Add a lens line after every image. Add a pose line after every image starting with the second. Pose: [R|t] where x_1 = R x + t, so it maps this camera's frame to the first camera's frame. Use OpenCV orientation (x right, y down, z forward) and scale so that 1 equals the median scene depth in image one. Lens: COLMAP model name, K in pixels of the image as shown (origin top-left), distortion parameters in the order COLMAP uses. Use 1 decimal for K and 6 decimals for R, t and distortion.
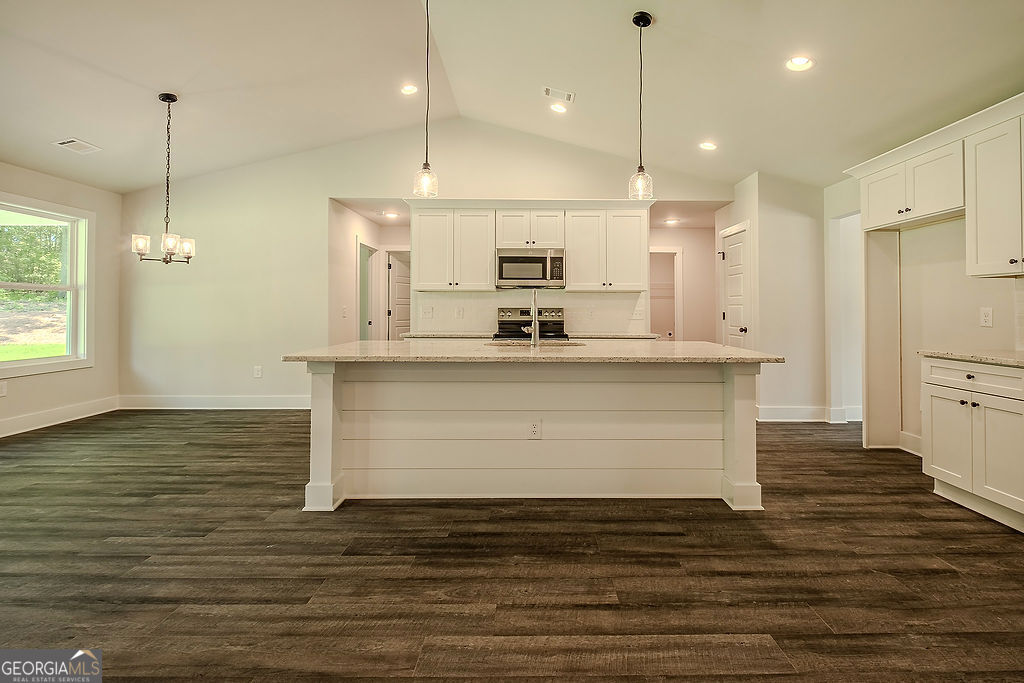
lens RADIAL K [[458.6, 0, 548.8], [0, 458.6, 298.3], [0, 0, 1]] dist [0.000462, -0.000719]
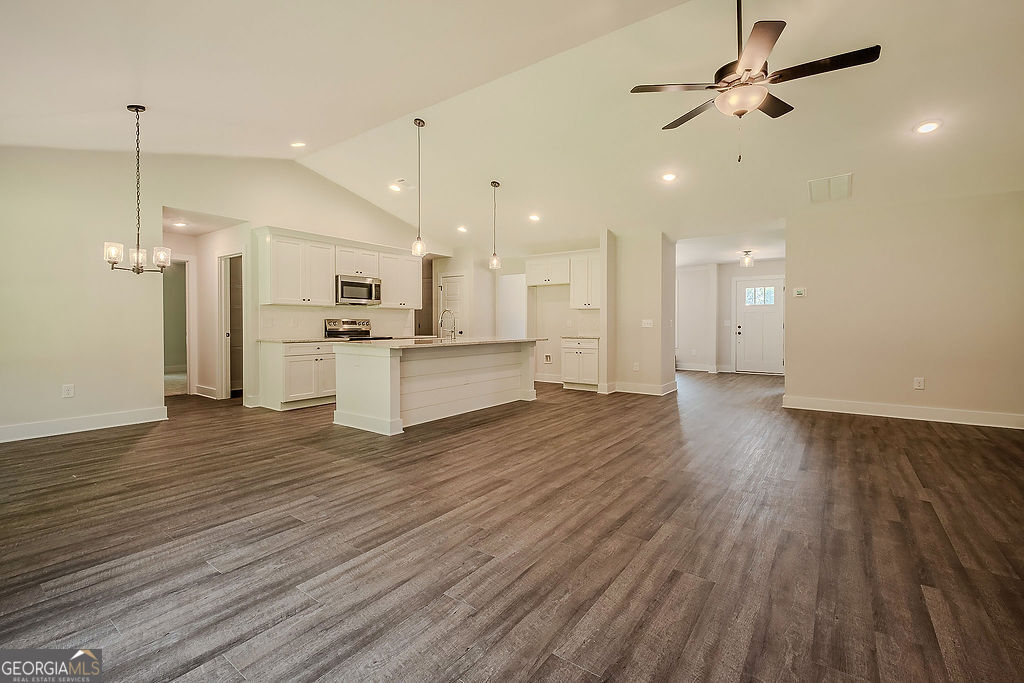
lens RADIAL K [[459.5, 0, 514.4], [0, 459.5, 326.5], [0, 0, 1]] dist [0.002152, -0.000079]
pose [[0.587804, -0.007624, 0.808968, -0.991060], [-0.020190, 0.999506, 0.024090, -0.000353], [-0.808751, -0.030494, 0.587360, -0.229795]]
